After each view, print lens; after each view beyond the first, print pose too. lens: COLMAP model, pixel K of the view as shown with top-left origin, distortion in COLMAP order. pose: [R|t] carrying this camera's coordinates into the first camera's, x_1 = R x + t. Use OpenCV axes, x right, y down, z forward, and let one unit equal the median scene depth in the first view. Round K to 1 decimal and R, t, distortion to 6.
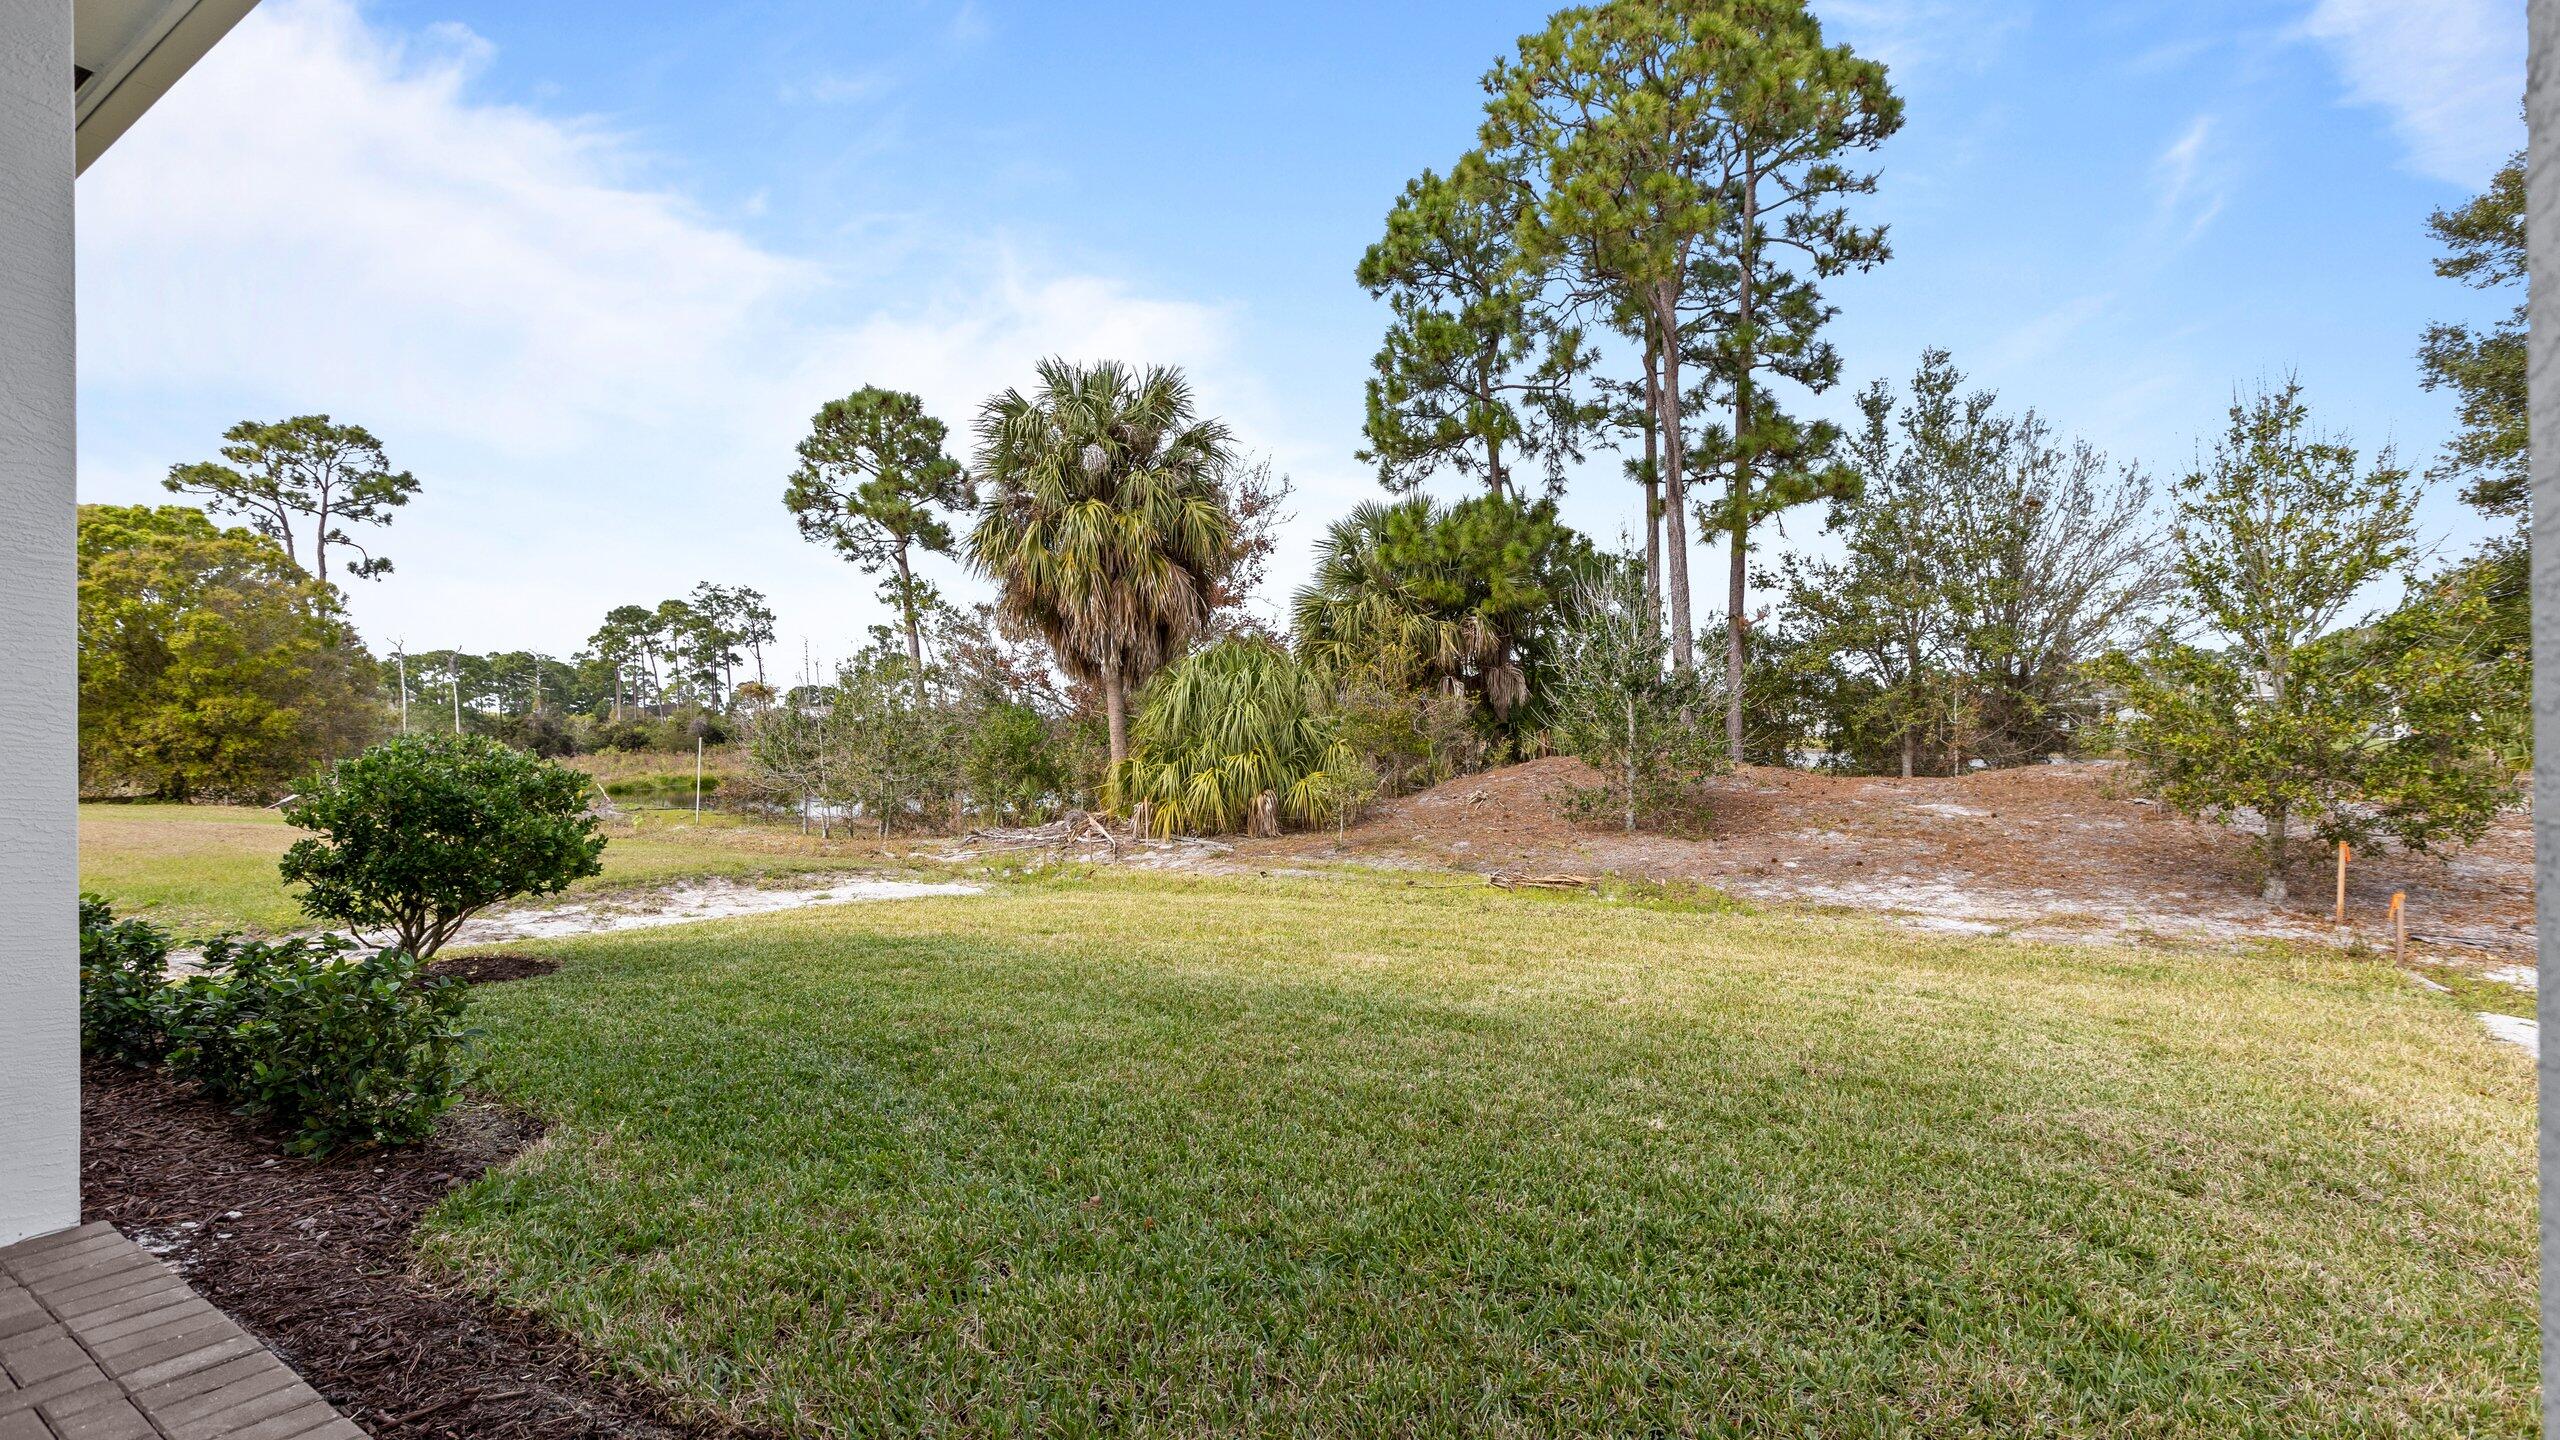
lens RADIAL K [[1150.1, 0, 1293.1], [0, 1150.1, 727.4], [0, 0, 1]] dist [0.002930, -0.002091]
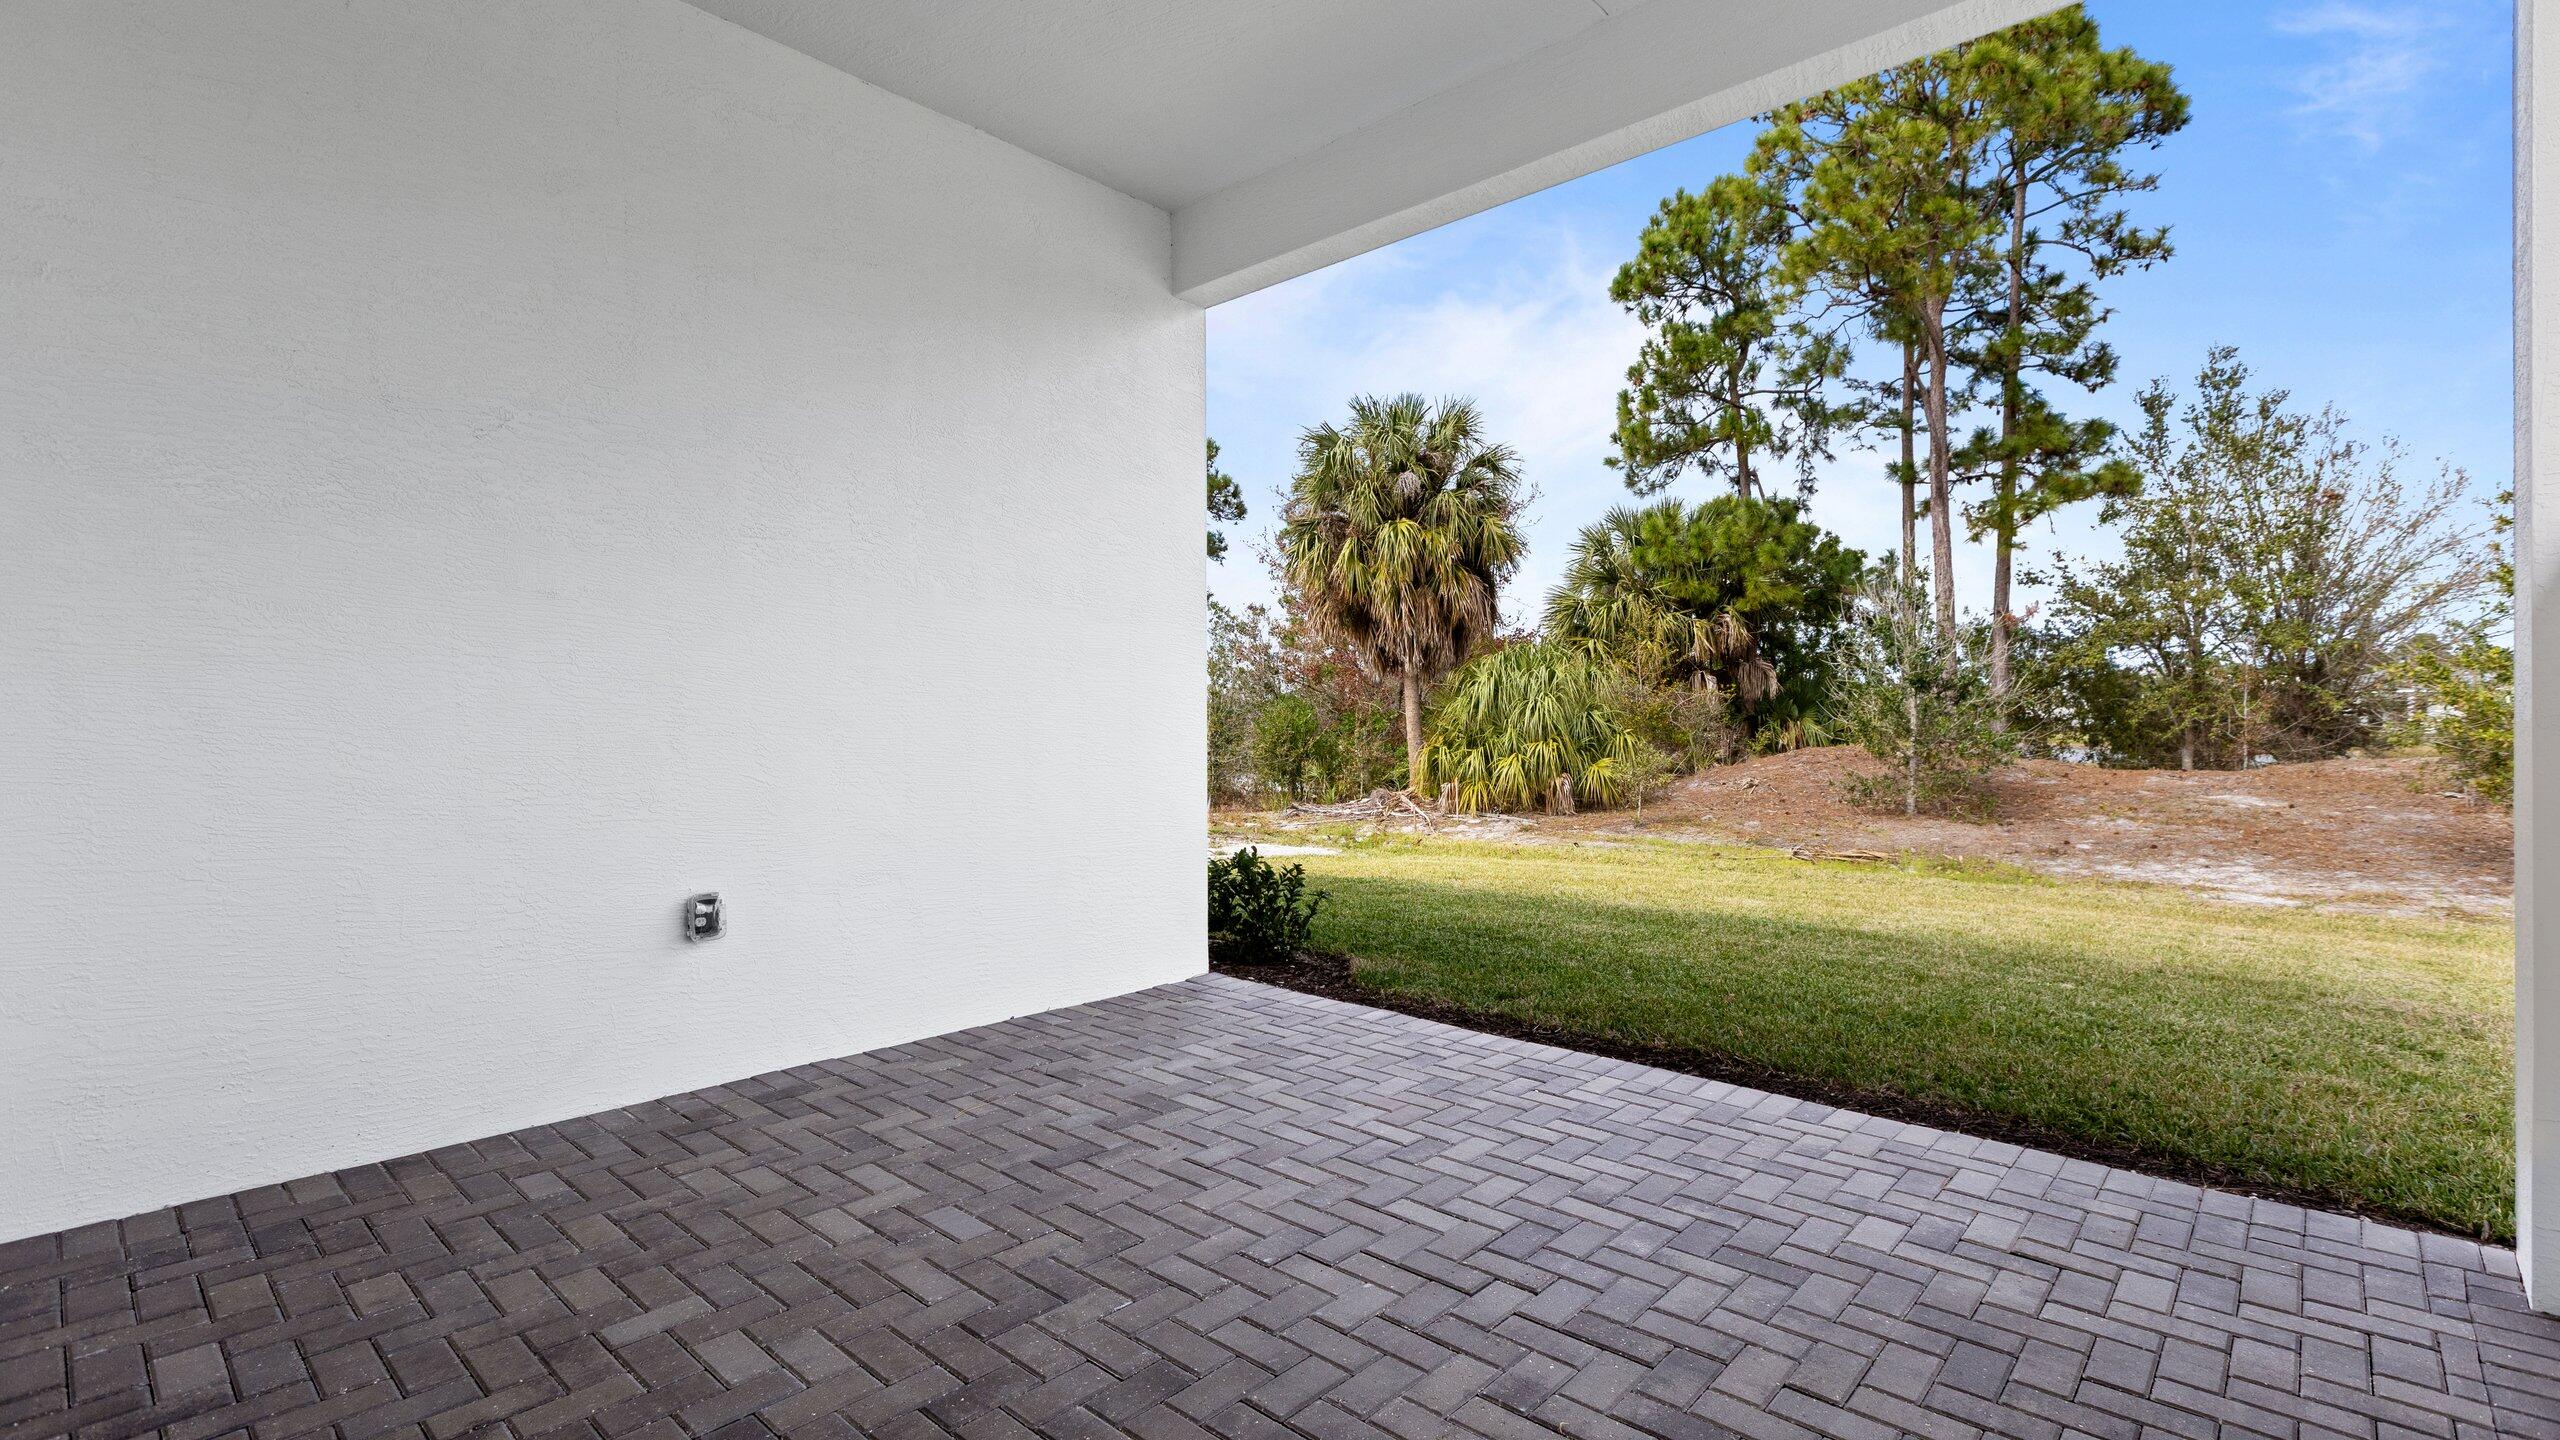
lens RADIAL K [[1150.1, 0, 1278.5], [0, 1150.1, 722.5], [0, 0, 1]] dist [0.002930, -0.002091]
pose [[0.986576, 0.006875, -0.163156, -0.087565], [-0.006091, 0.999967, 0.005305, -0.000010], [0.163188, -0.004240, 0.986586, -0.124217]]
